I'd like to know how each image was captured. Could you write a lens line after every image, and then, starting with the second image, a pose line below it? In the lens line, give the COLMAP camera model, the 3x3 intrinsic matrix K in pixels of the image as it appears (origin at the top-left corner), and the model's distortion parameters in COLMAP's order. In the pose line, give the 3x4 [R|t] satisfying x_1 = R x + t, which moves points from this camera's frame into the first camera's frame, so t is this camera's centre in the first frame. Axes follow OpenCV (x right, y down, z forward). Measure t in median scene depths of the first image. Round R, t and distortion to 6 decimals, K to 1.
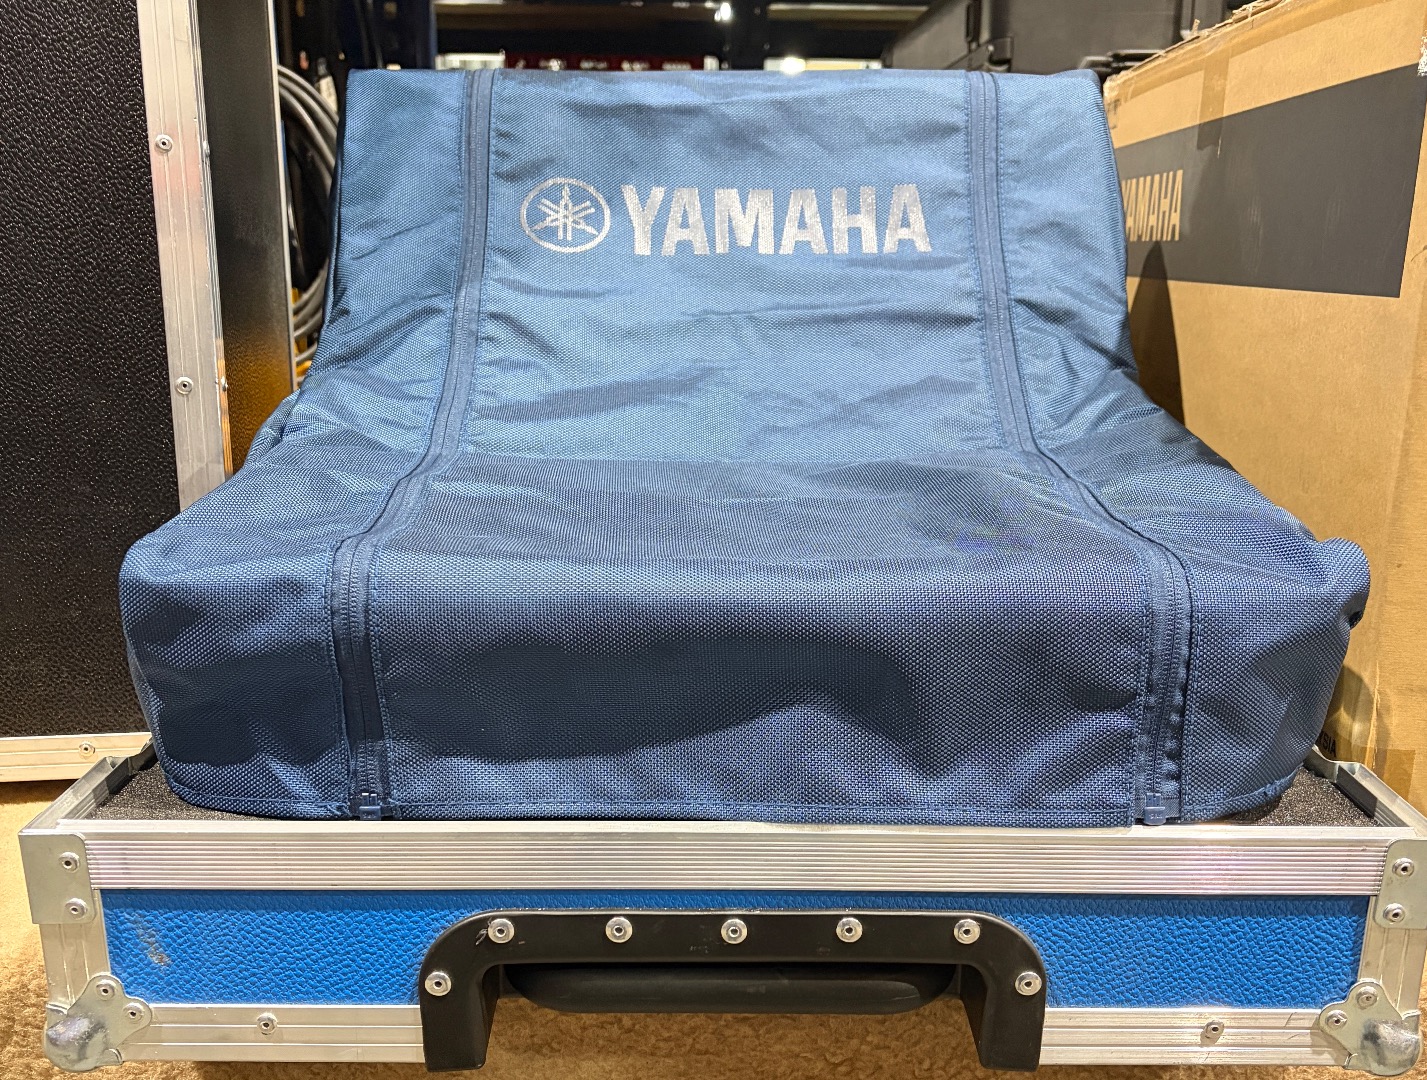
lens RADIAL K [[1086.0, 0, 713.5], [0, 1086.0, 540.0], [0, 0, 1]] dist [-0.012922, -0.005940]
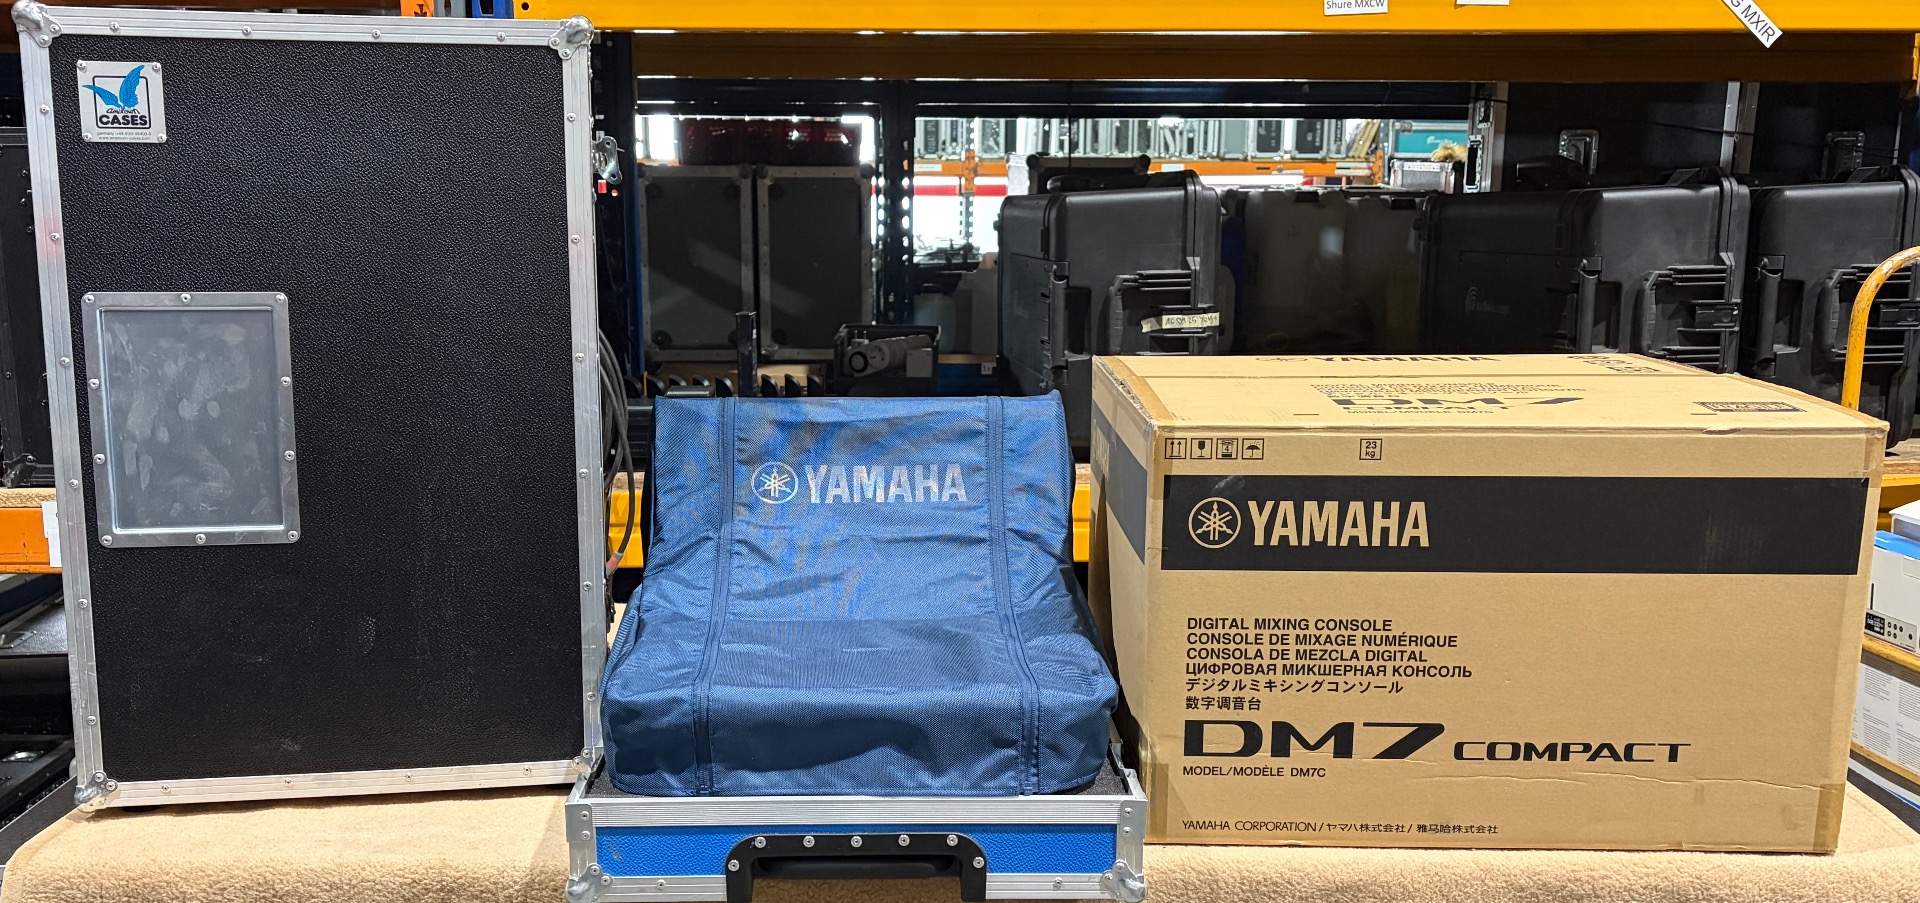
lens RADIAL K [[1217.4, 0, 908.6], [0, 1217.4, 449.1], [0, 0, 1]] dist [0.003284, -0.000003]
pose [[0.999764, -0.005775, 0.020957, 0.082066], [0.007149, 0.997787, -0.066101, -0.327690], [-0.020529, 0.066235, 0.997593, -1.741872]]
